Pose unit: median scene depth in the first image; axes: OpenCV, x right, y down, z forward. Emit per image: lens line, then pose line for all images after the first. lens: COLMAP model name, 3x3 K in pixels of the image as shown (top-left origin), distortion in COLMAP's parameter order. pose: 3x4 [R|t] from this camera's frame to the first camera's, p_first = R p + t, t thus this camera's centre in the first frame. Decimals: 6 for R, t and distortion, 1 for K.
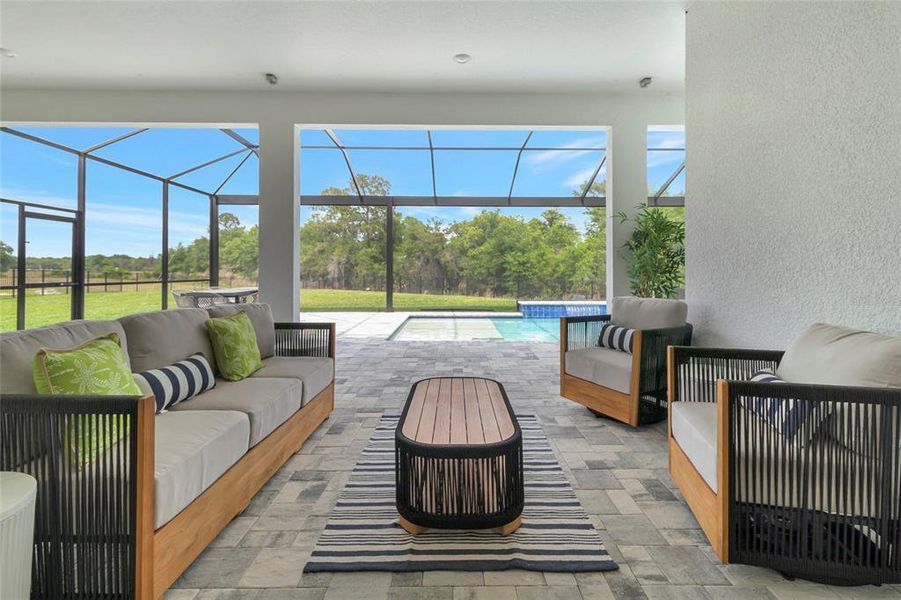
lens RADIAL K [[422.2, 0, 451.9], [0, 422.2, 276.3], [0, 0, 1]] dist [0.004430, 0.000116]
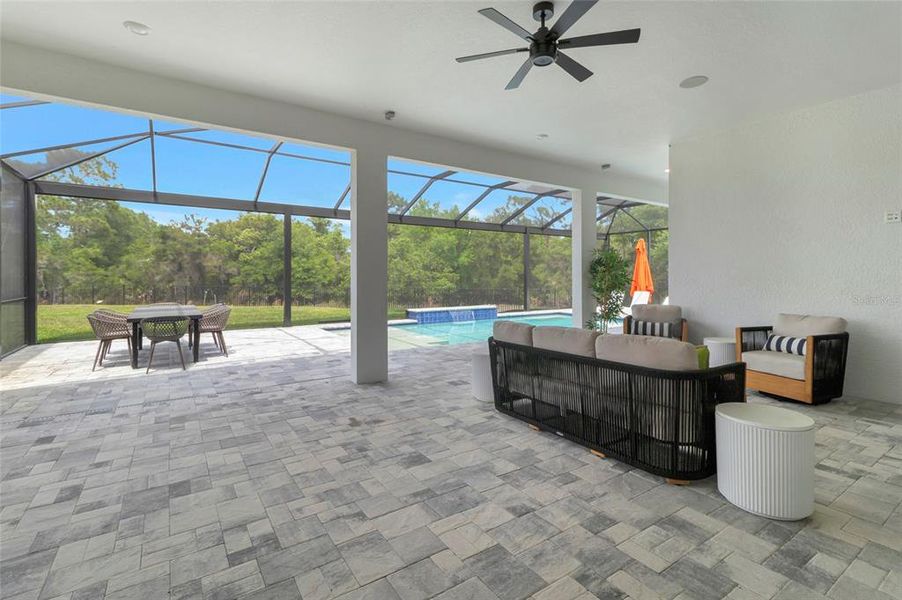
lens RADIAL K [[426.4, 0, 454.6], [0, 426.4, 276.1], [0, 0, 1]] dist [0.003087, 0.000316]
pose [[0.831502, -0.000241, 0.555522, -0.516847], [0.006961, 0.999926, -0.009985, -0.022020], [-0.555479, 0.012170, 0.831442, -0.002810]]
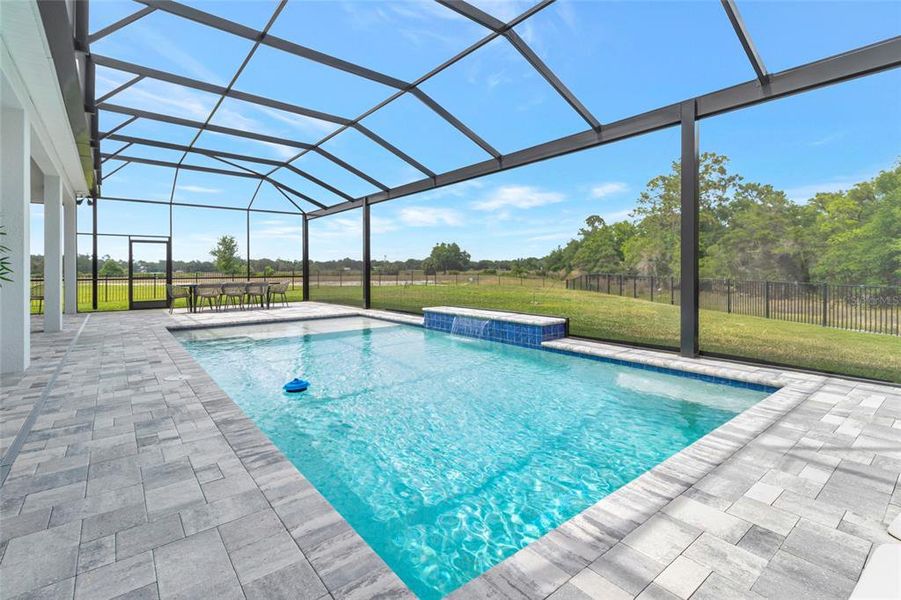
lens RADIAL K [[414.5, 0, 452.6], [0, 414.5, 290.3], [0, 0, 1]] dist [0.006346, 0.000123]
pose [[0.626567, 0.033946, -0.778628, 1.096422], [-0.003671, 0.999168, 0.040607, -0.005004], [0.779359, -0.022585, 0.626170, 0.752809]]
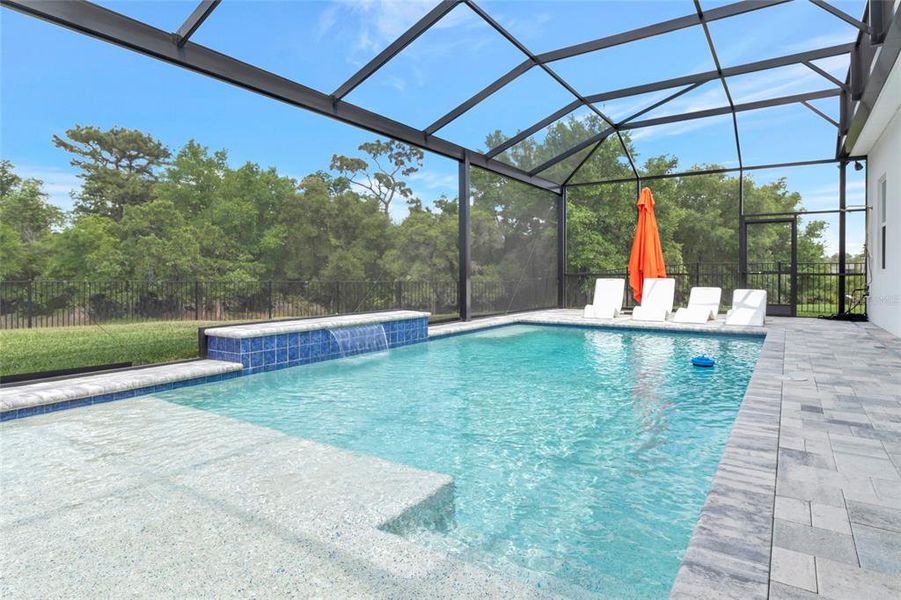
lens RADIAL K [[511.3, 0, 453.0], [0, 511.3, 281.1], [0, 0, 1]] dist [0.000932, -0.000080]
pose [[0.544042, -0.011233, 0.838983, -0.139745], [0.012140, 0.999911, 0.005515, 0.024246], [-0.838970, 0.007185, 0.544130, 0.822475]]
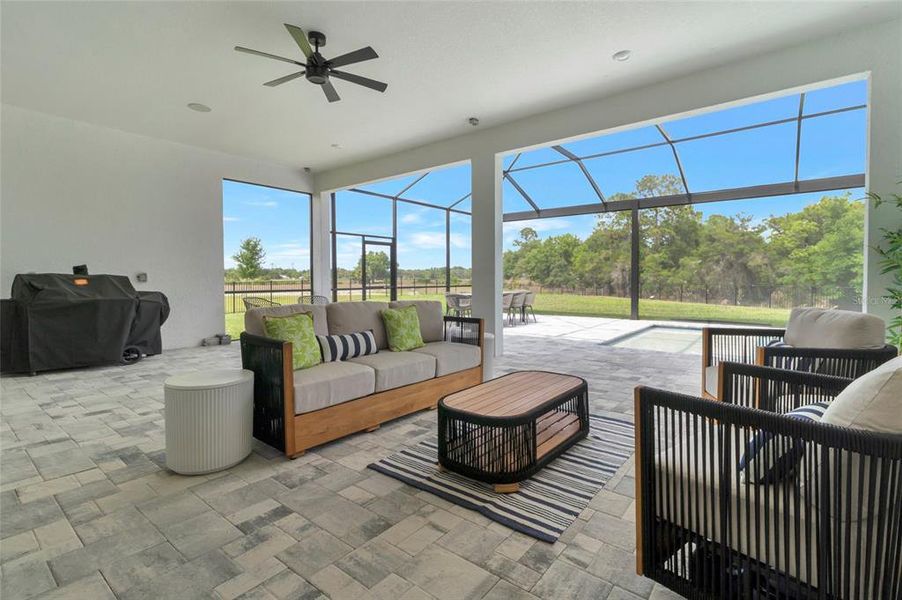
lens RADIAL K [[413.6, 0, 456.1], [0, 413.6, 297.0], [0, 0, 1]] dist [0.004994, 0.000498]
pose [[0.785561, 0.024103, -0.618315, 0.166809], [-0.003830, 0.999411, 0.034093, 0.002329], [0.618773, -0.024414, 0.785191, 0.001644]]
